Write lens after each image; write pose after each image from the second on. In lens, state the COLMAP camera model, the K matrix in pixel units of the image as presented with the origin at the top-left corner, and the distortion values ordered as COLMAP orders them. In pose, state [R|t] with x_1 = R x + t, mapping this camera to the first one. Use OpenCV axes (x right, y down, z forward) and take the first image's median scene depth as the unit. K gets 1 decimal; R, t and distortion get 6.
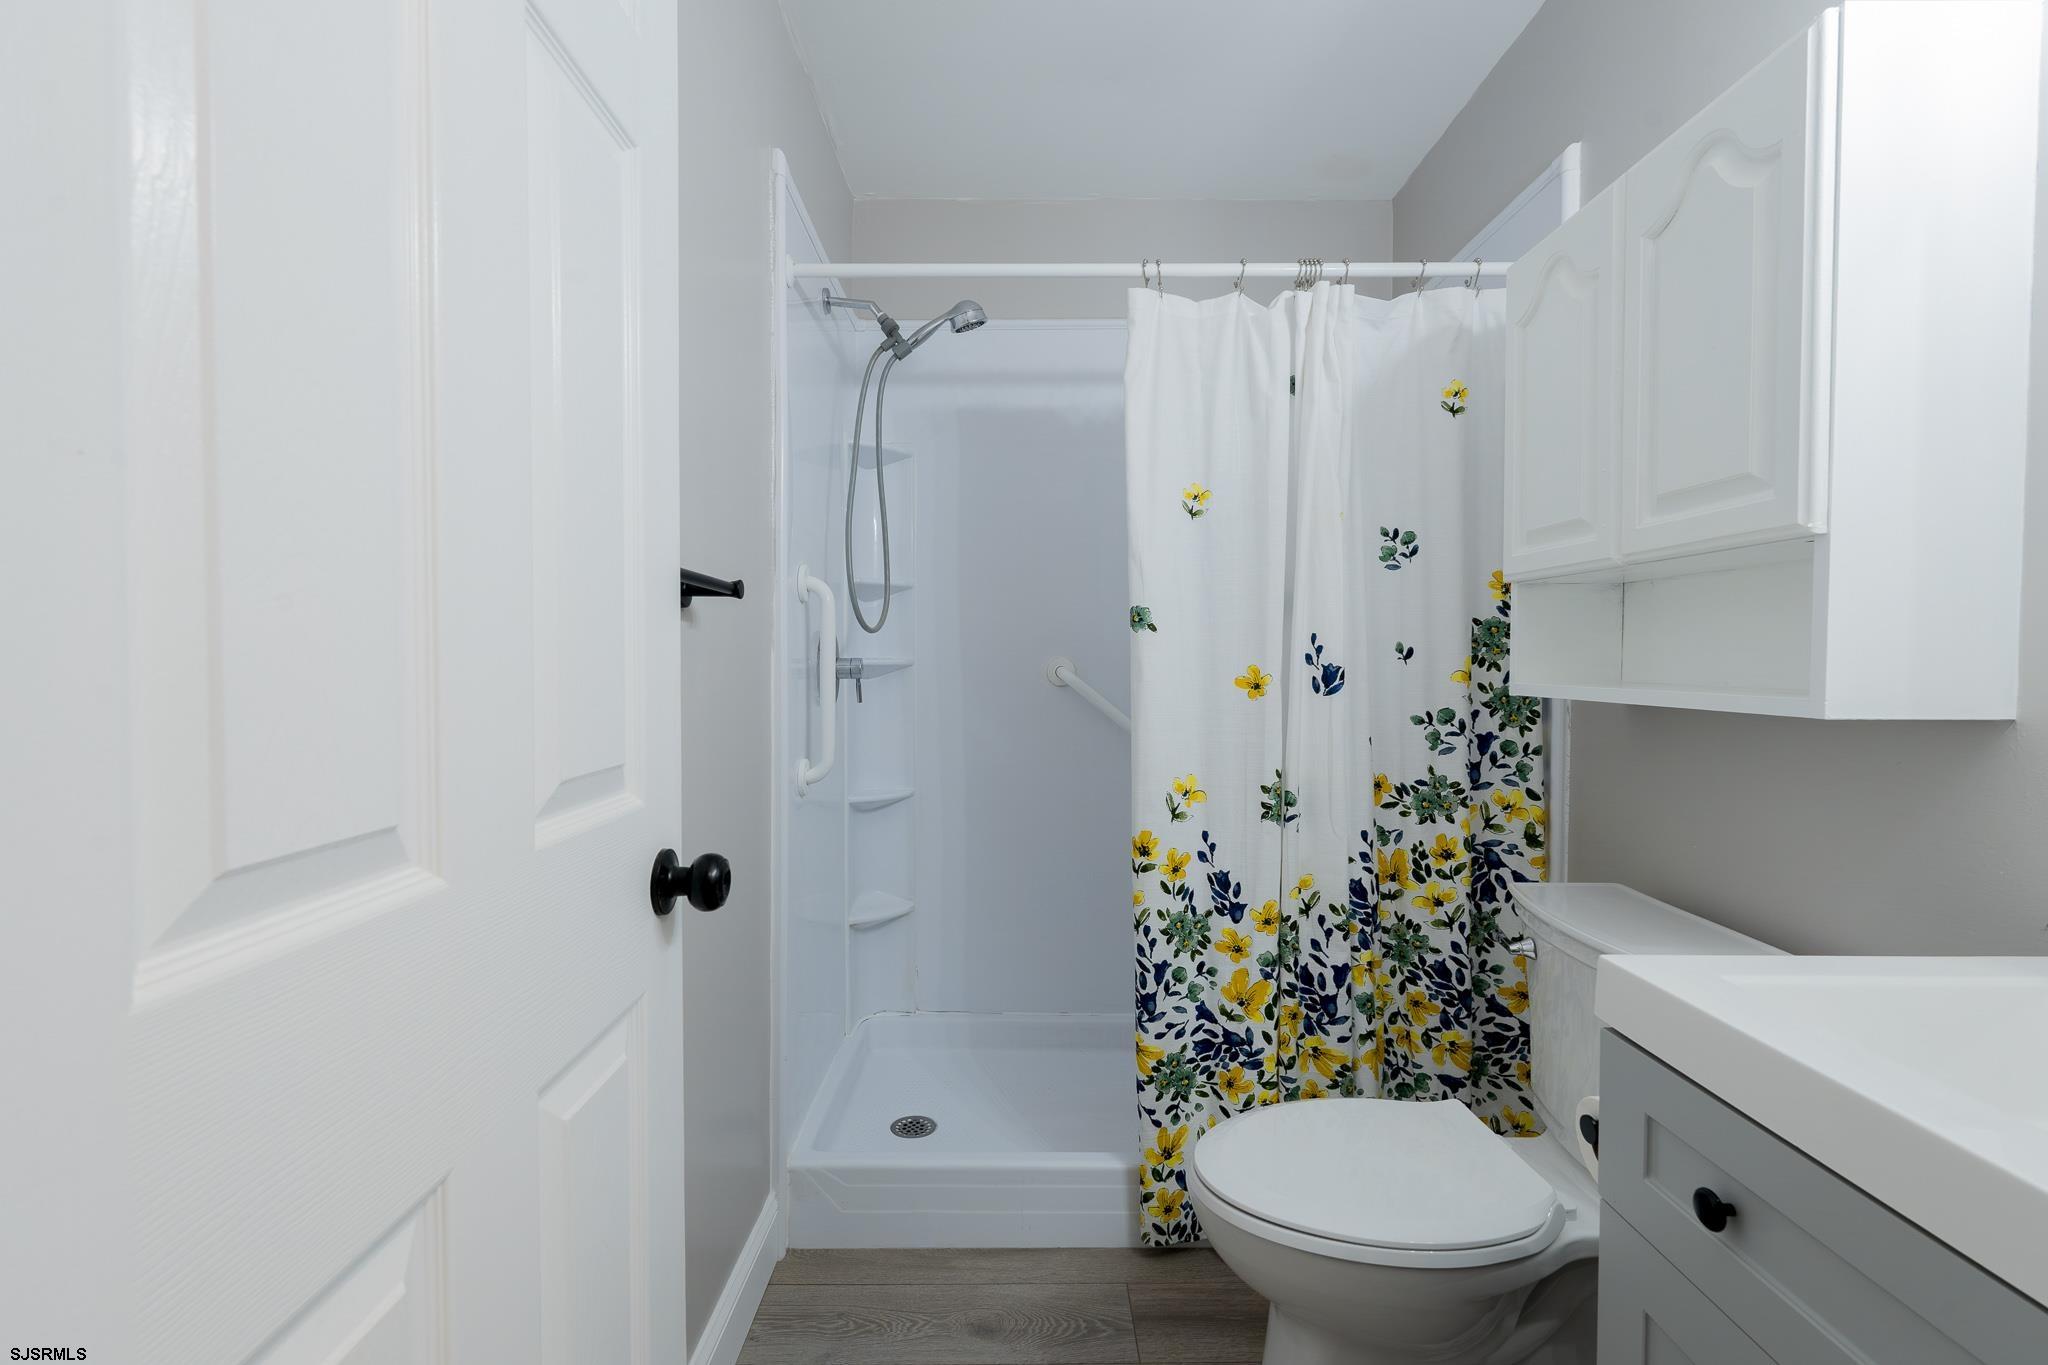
lens RADIAL K [[907.6, 0, 1025.6], [0, 907.6, 678.7], [0, 0, 1]] dist [-0.005546, 0.001951]
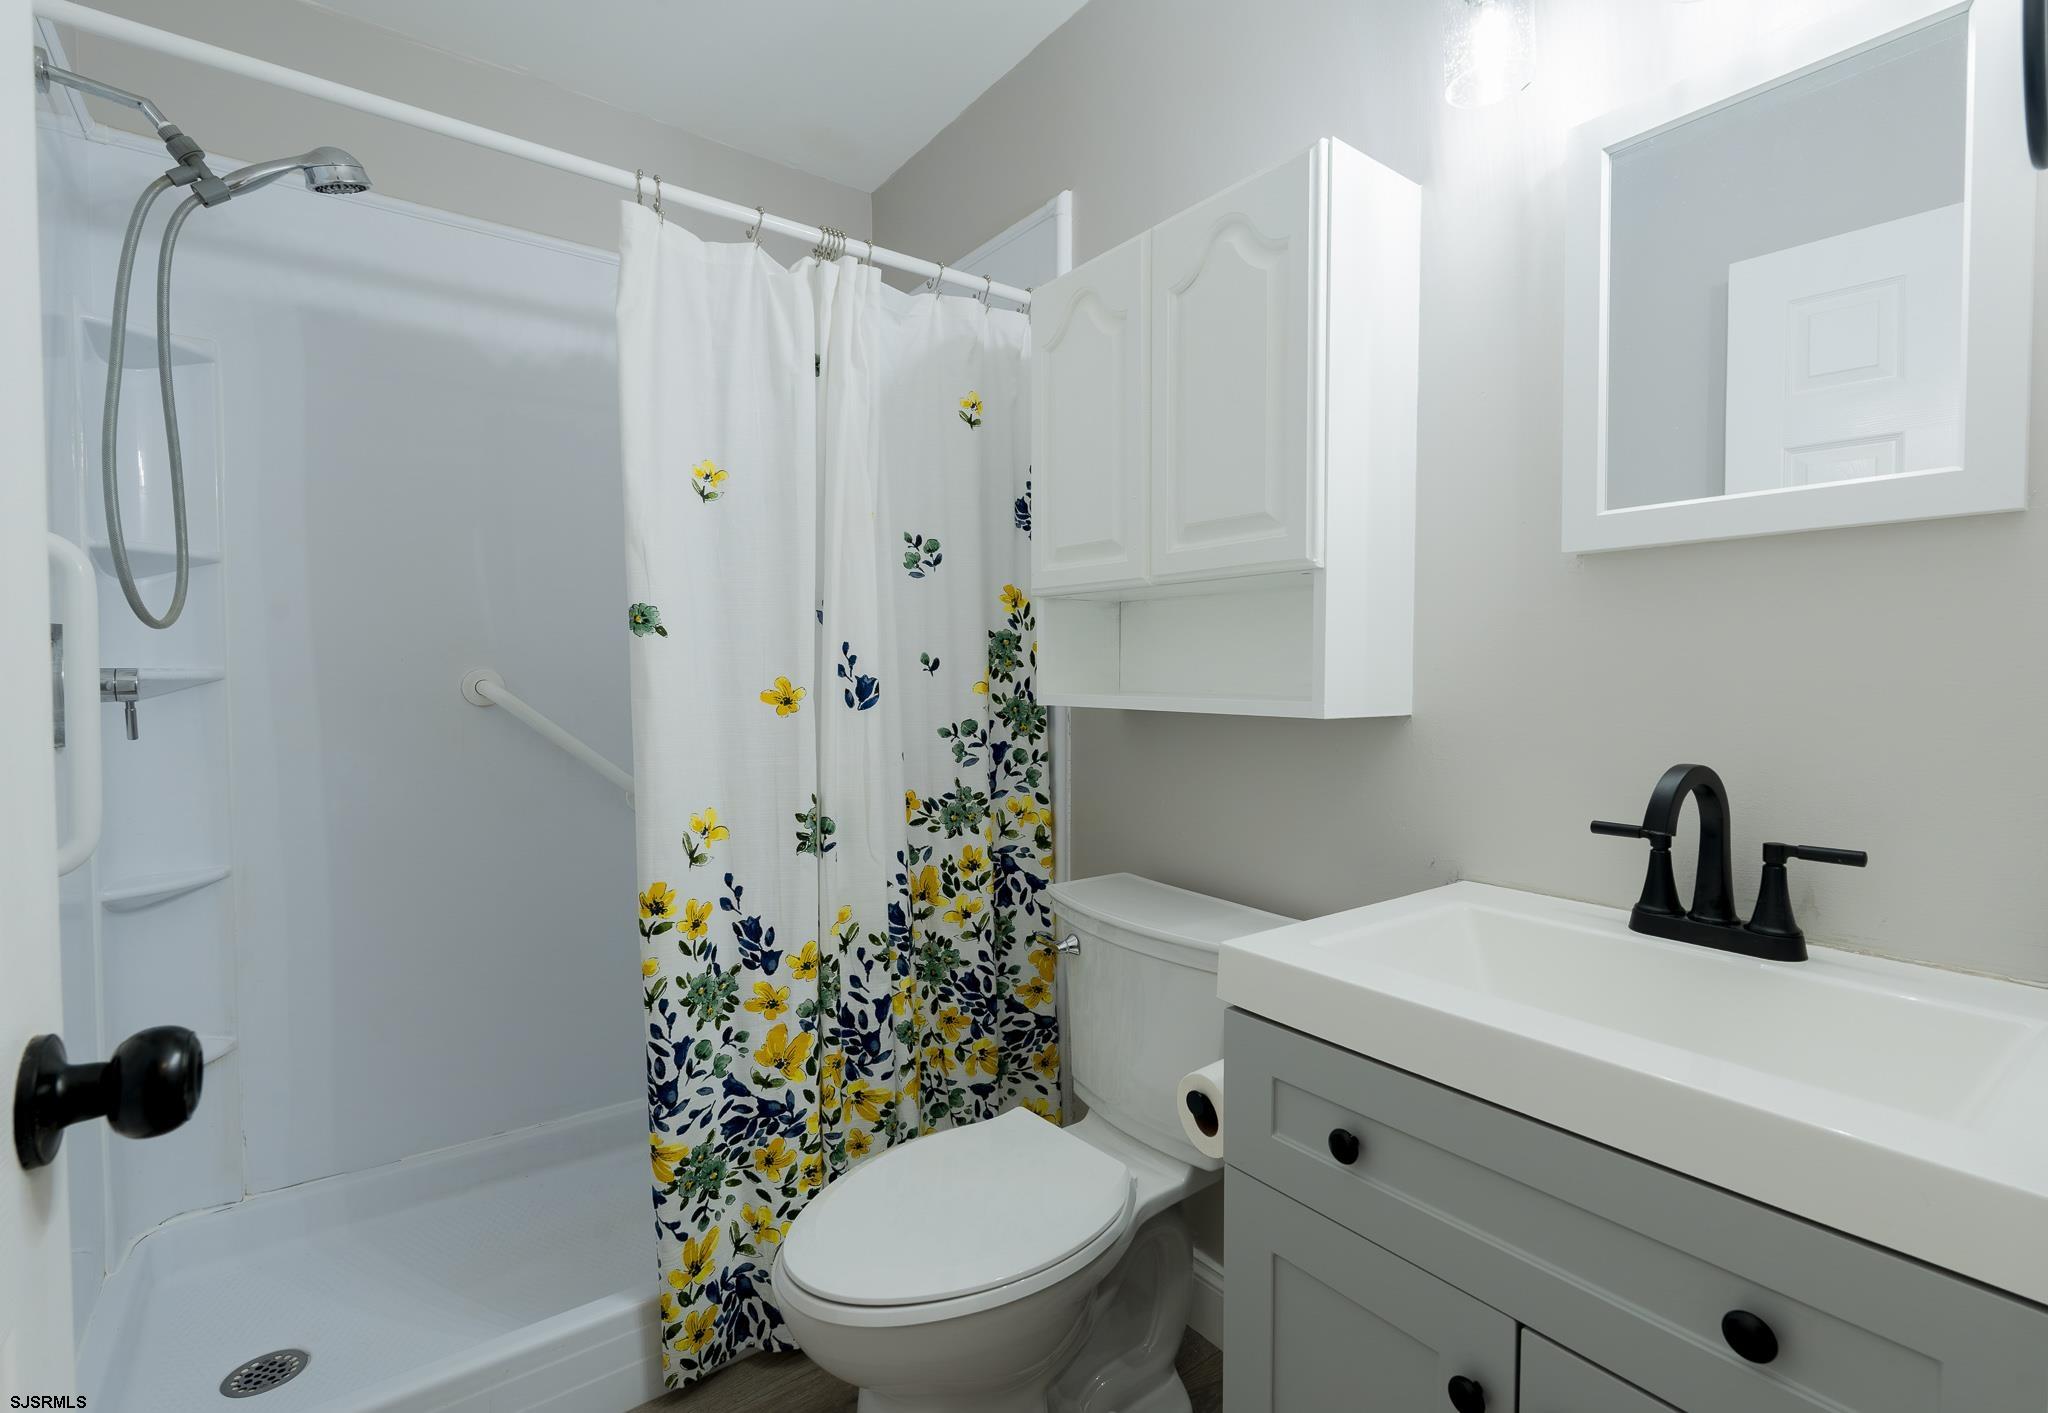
lens RADIAL K [[950.3, 0, 1027.1], [0, 950.3, 702.2], [0, 0, 1]] dist [-0.002128, -0.001068]
pose [[0.784109, -0.019734, 0.620310, -0.134982], [0.013142, 0.999798, 0.015194, -0.001696], [-0.620484, -0.003762, 0.784210, 0.136661]]
